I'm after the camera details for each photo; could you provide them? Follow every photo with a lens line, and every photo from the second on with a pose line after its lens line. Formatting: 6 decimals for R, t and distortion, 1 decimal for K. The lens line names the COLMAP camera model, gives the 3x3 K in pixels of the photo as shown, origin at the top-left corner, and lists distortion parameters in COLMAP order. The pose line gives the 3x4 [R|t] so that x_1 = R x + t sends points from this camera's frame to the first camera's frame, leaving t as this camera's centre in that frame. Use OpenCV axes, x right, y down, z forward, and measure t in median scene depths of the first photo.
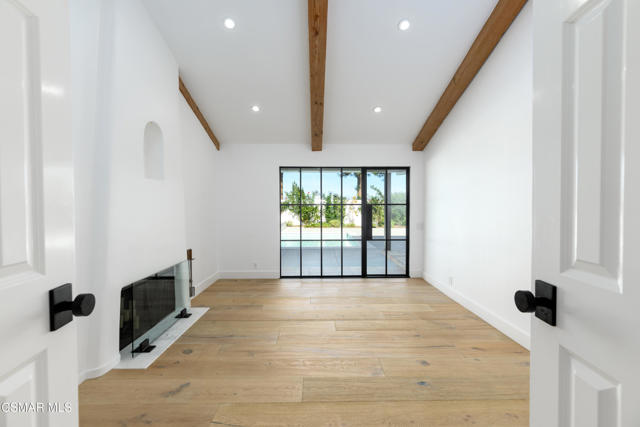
lens RADIAL K [[257.2, 0, 320.0], [0, 257.2, 213.5], [0, 0, 1]] dist [-0.000254, 0.000190]
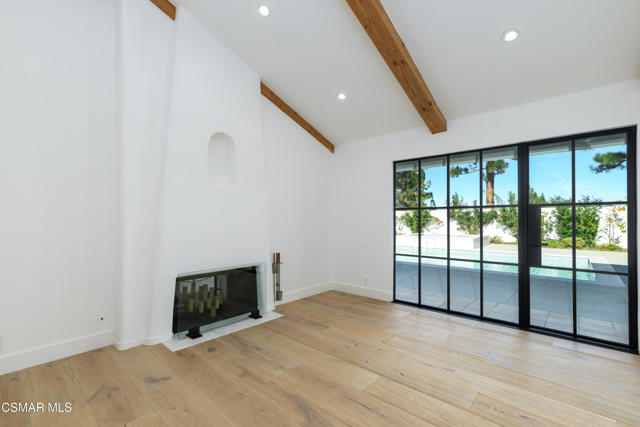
lens RADIAL K [[278.2, 0, 318.1], [0, 278.2, 216.5], [0, 0, 1]] dist [0.001168, 0.000357]
pose [[0.750180, -0.005822, -0.661208, 0.334392], [-0.016892, 0.999466, -0.027964, 0.023829], [0.661017, 0.032147, 0.749682, 0.280018]]
